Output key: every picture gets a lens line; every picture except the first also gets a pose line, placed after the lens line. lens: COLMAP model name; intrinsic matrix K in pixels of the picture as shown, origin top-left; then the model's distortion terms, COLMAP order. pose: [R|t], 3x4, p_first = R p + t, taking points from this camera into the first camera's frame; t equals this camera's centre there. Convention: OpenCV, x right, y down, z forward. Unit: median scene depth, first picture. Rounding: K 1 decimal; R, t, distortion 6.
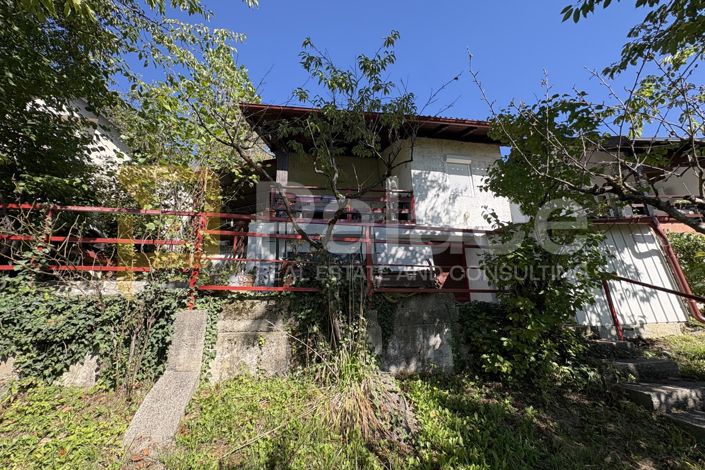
lens RADIAL K [[280.7, 0, 352.7], [0, 280.7, 234.5], [0, 0, 1]] dist [-0.000217, 0.000405]
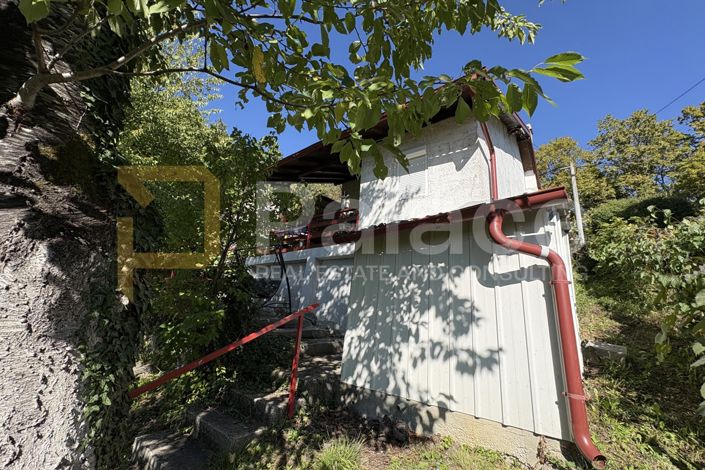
lens RADIAL K [[280.7, 0, 352.4], [0, 280.7, 232.9], [0, 0, 1]] dist [-0.000217, 0.000405]
pose [[0.681763, -0.124795, -0.720850, 1.216159], [0.105462, 0.991816, -0.071961, -0.002682], [0.723931, -0.026962, 0.689345, 0.455553]]
